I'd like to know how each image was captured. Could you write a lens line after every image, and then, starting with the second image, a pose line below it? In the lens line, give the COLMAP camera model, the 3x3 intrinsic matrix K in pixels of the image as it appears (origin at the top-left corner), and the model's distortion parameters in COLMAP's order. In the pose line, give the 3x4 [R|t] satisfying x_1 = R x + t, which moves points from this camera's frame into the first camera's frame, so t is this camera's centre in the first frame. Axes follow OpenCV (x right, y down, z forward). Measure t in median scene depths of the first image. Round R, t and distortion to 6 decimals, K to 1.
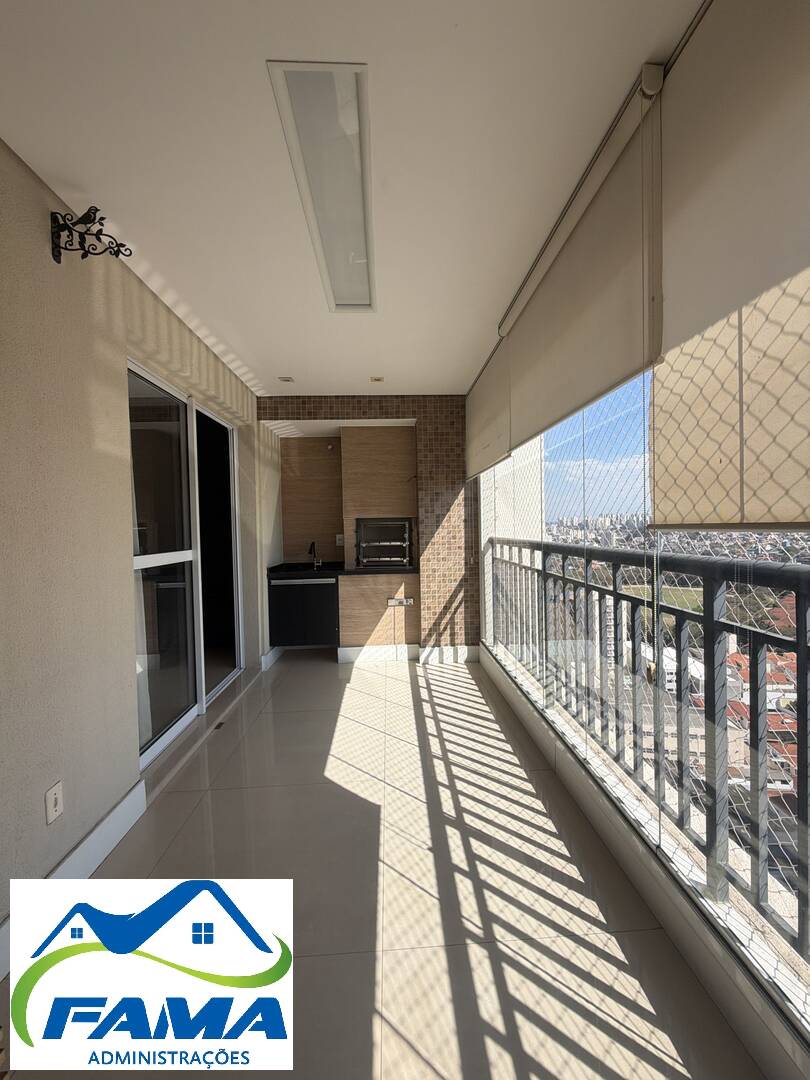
lens RADIAL K [[431.2, 0, 406.5], [0, 431.2, 536.2], [0, 0, 1]] dist [0.000436, -0.000498]
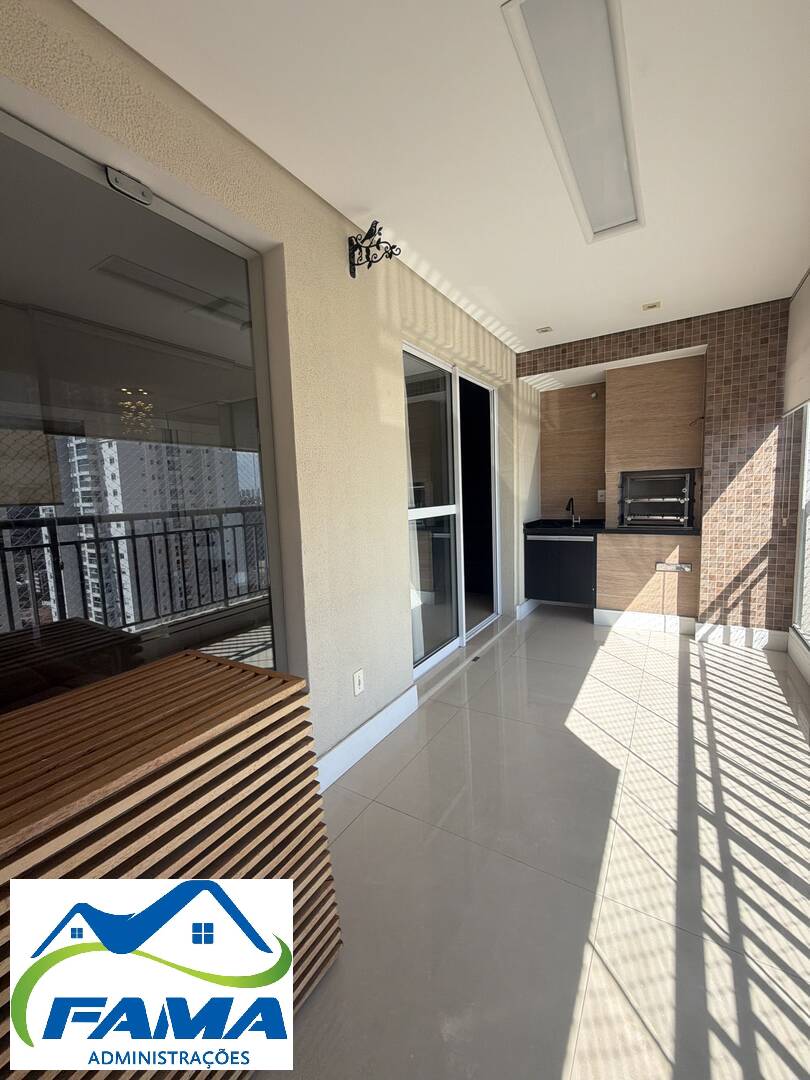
lens RADIAL K [[431.2, 0, 406.7], [0, 431.2, 536.5], [0, 0, 1]] dist [0.000436, -0.000498]
pose [[0.824474, 0.048728, -0.563798, 0.051439], [0.007408, 0.995271, 0.096852, 0.004711], [0.565852, -0.084028, 0.820214, -0.016489]]
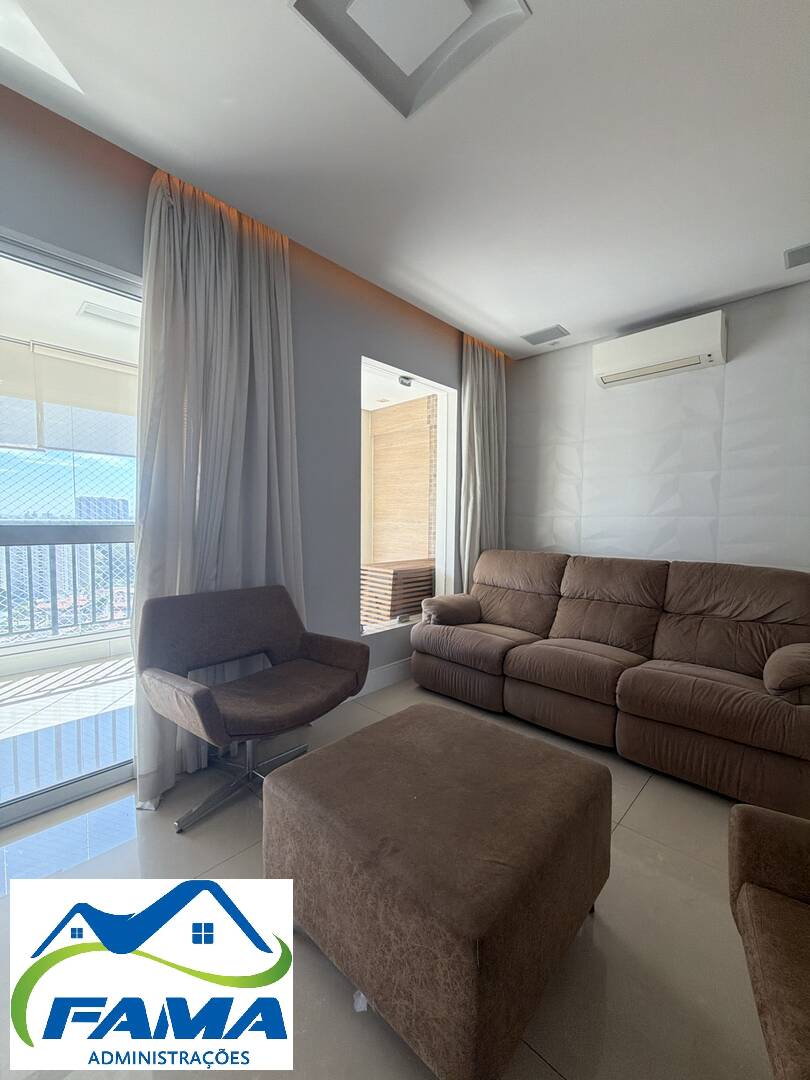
lens RADIAL K [[431.2, 0, 403.0], [0, 431.2, 544.5], [0, 0, 1]] dist [0.000436, -0.000498]
pose [[-0.679144, -0.027690, 0.733482, -1.499489], [0.019648, 0.998244, 0.055878, 0.036399], [-0.733742, 0.052361, -0.677408, 1.159575]]
